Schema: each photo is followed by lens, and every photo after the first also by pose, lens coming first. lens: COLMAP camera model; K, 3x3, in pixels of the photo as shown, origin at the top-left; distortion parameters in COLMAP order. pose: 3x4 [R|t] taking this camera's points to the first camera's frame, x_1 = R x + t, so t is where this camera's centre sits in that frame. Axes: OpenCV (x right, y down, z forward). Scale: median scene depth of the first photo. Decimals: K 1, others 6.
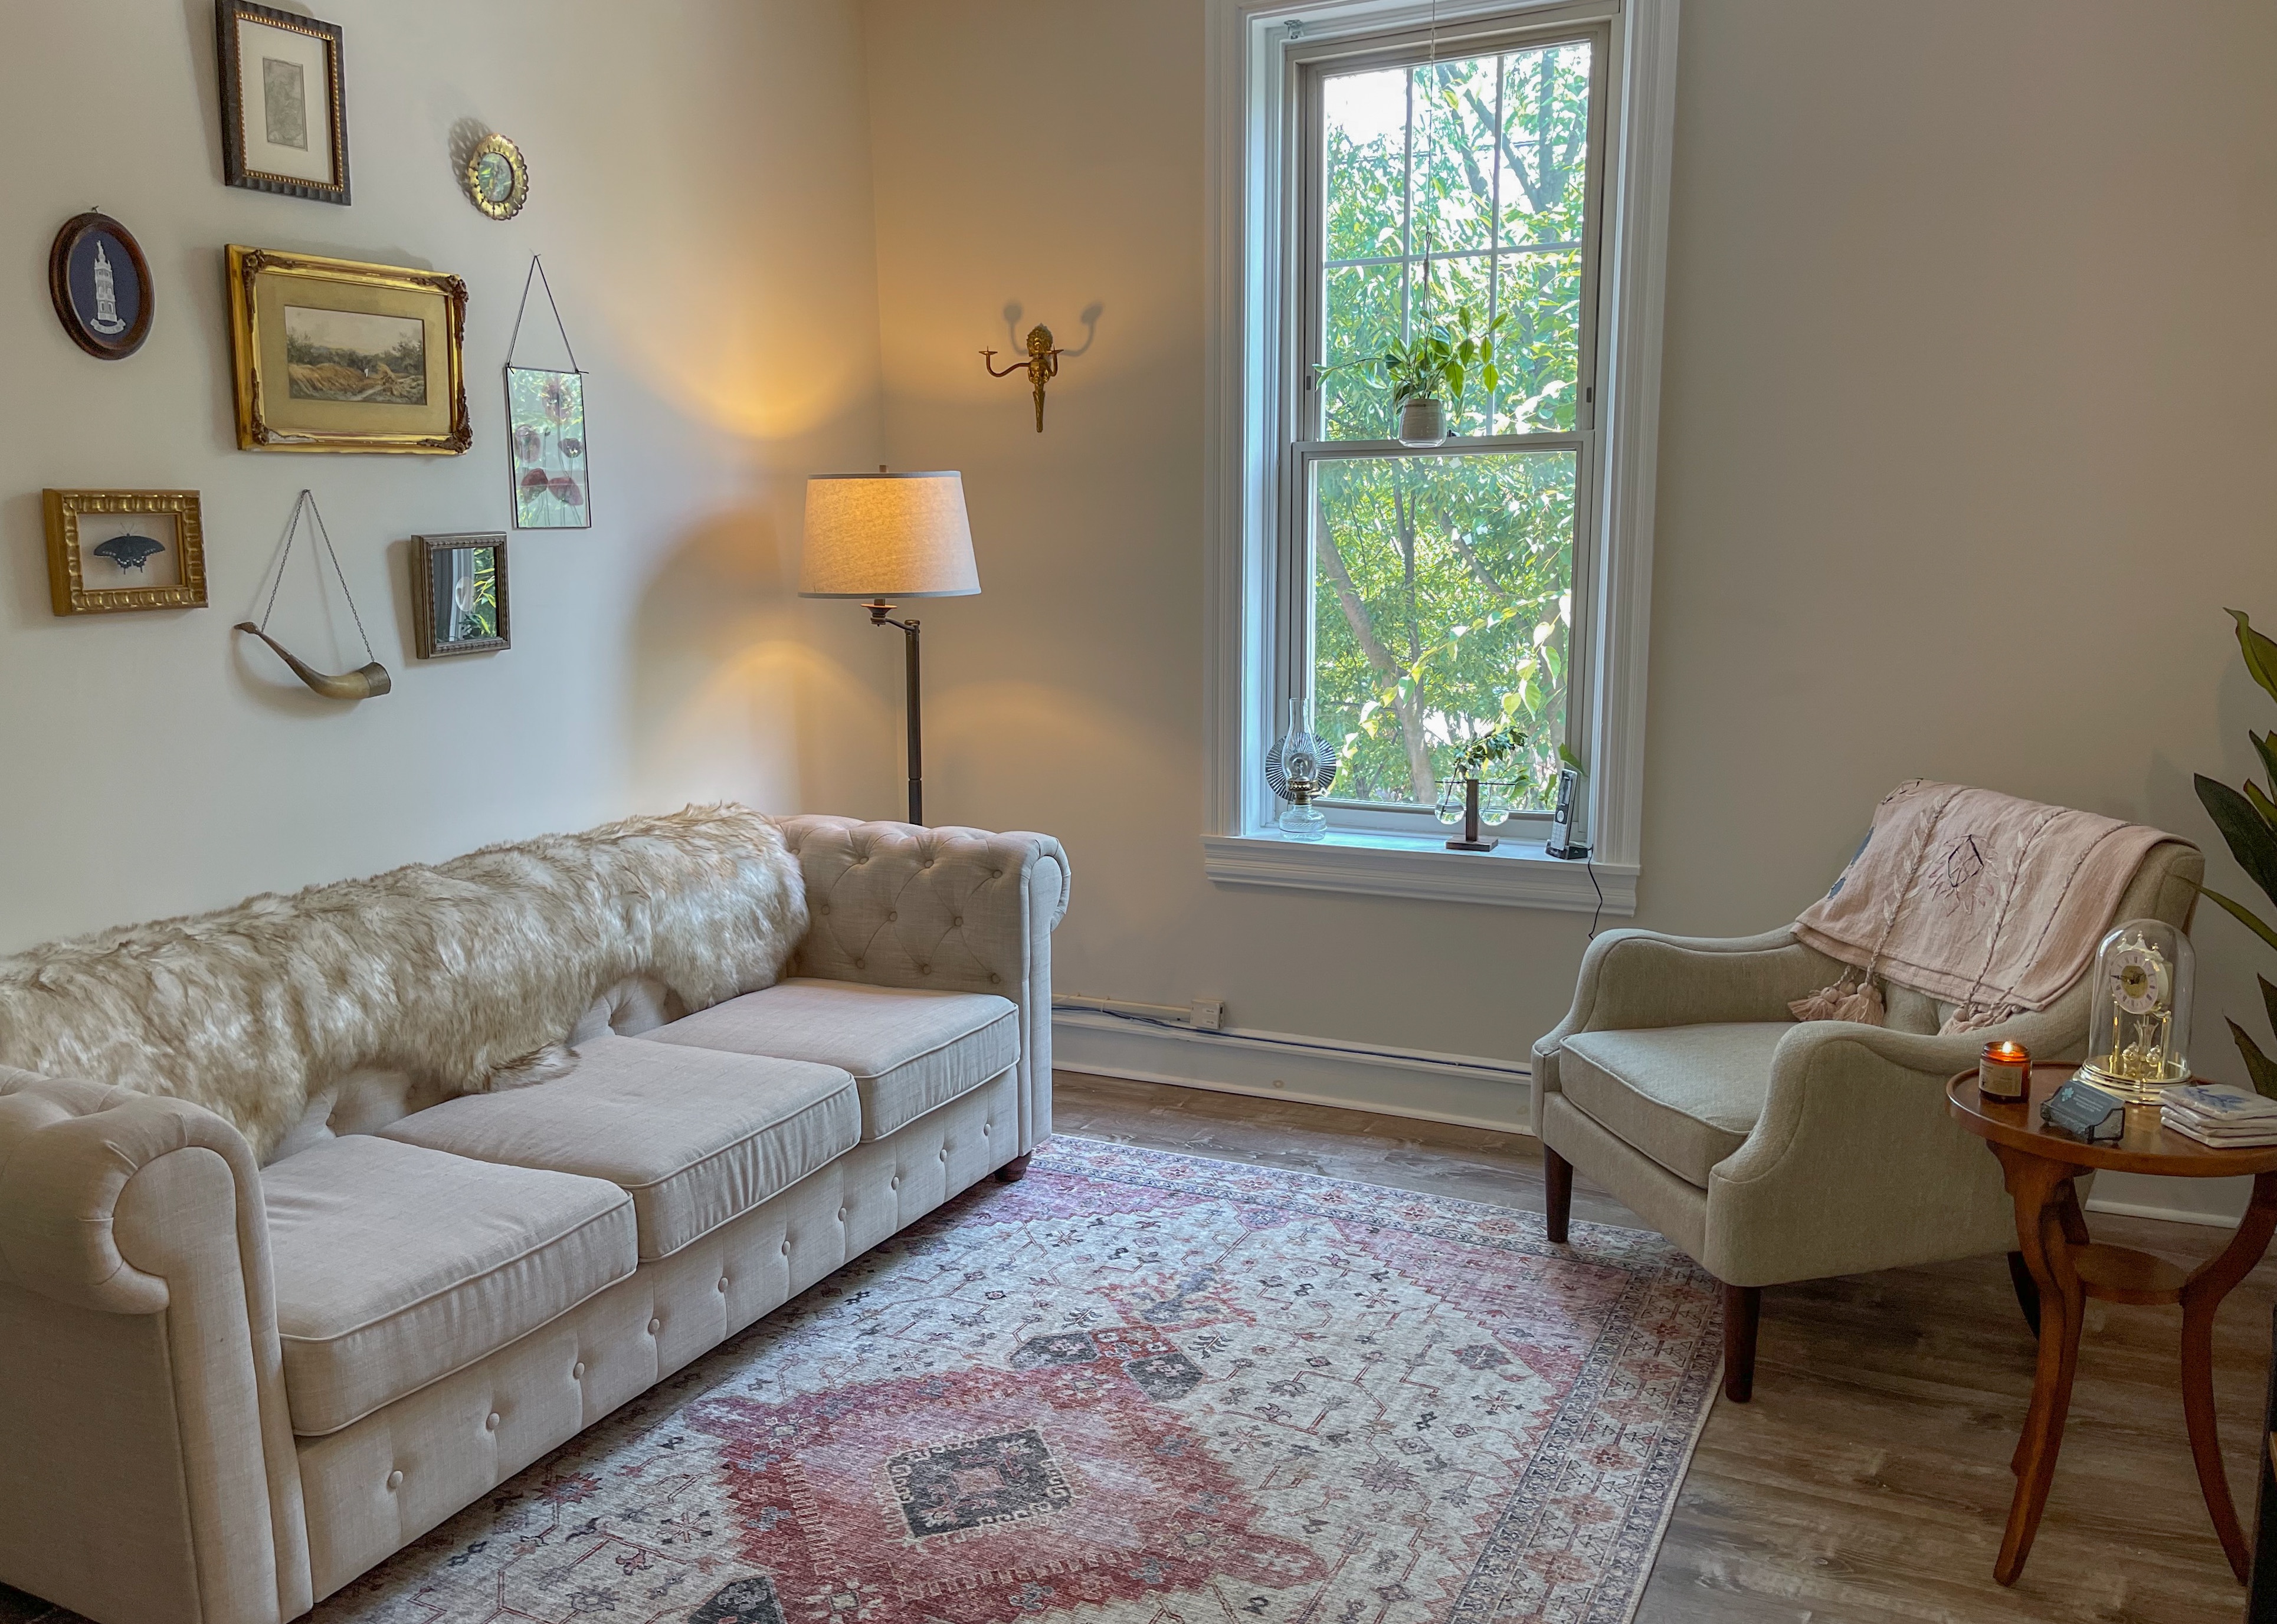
lens RADIAL K [[1801.2, 0, 1138.5], [0, 1801.2, 812.0], [0, 0, 1]] dist [0.002063, -0.000167]
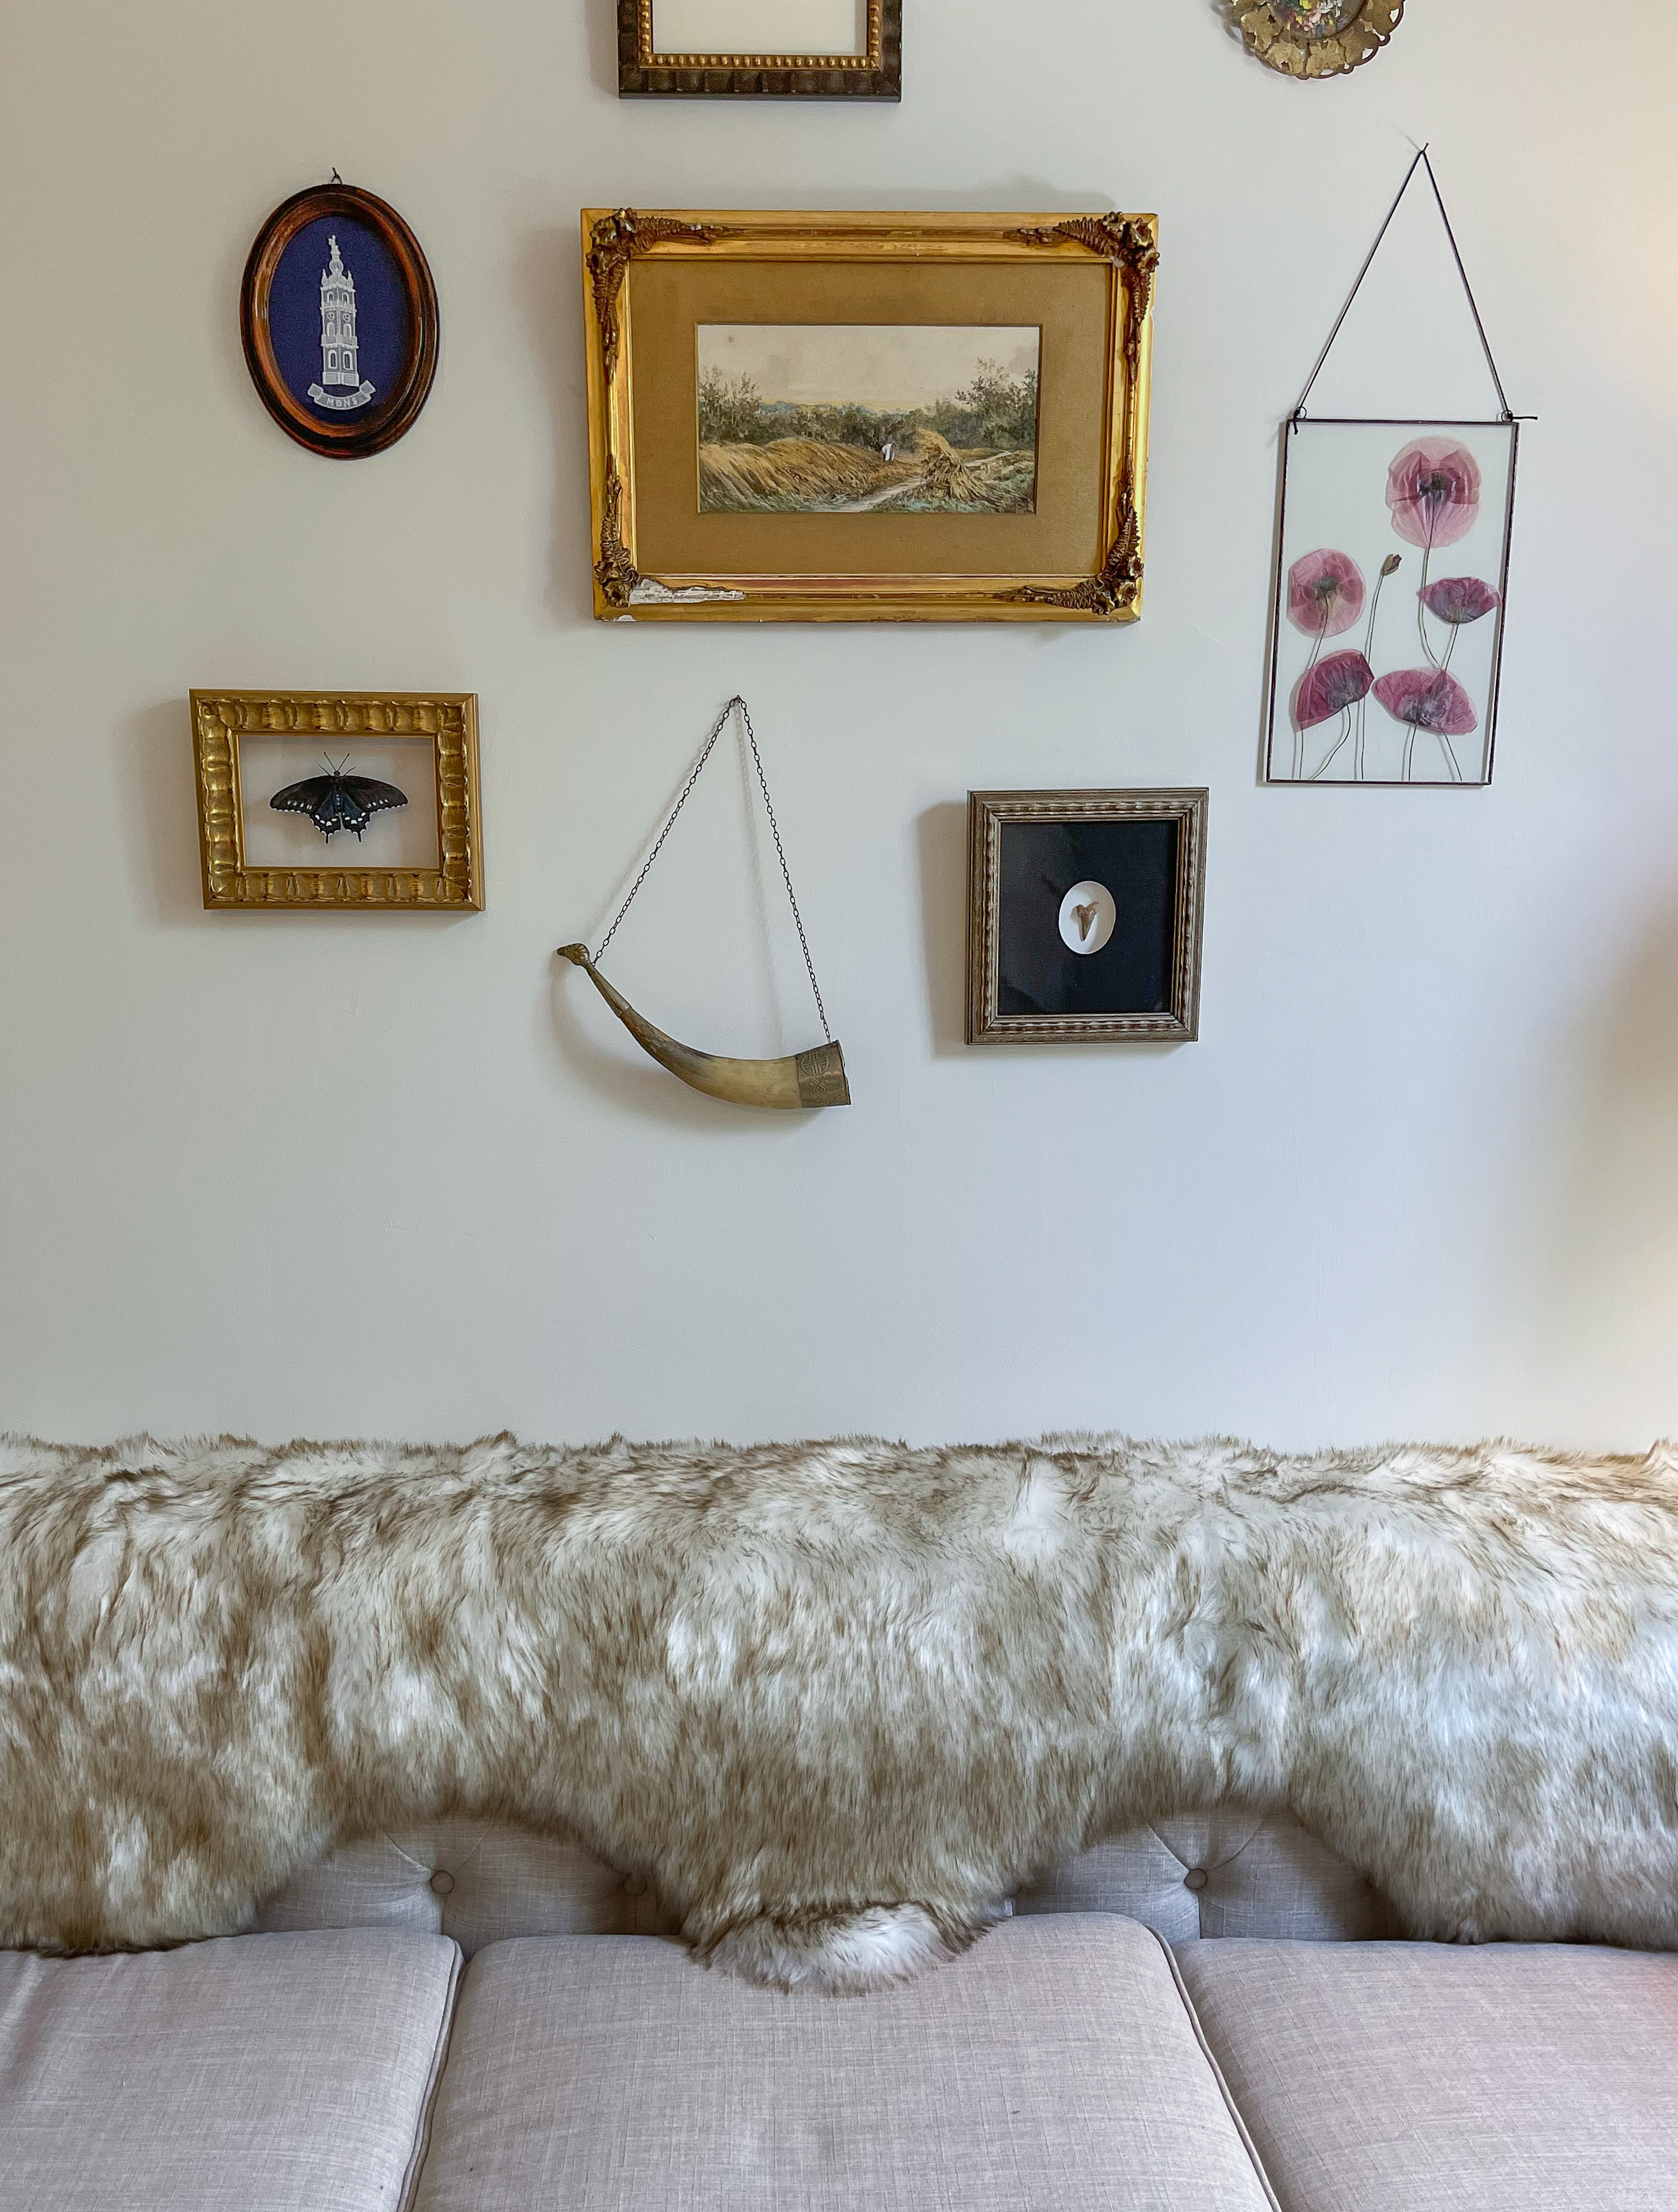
lens RADIAL K [[1959.3, 0, 839.0], [0, 1959.3, 1260.9], [0, 0, 1]] dist [0.028979, -0.012132]
pose [[0.467961, 0.176546, -0.865936, 0.071398], [-0.156762, 0.980887, 0.115266, -0.089483], [0.869735, 0.081806, 0.486692, 0.765024]]
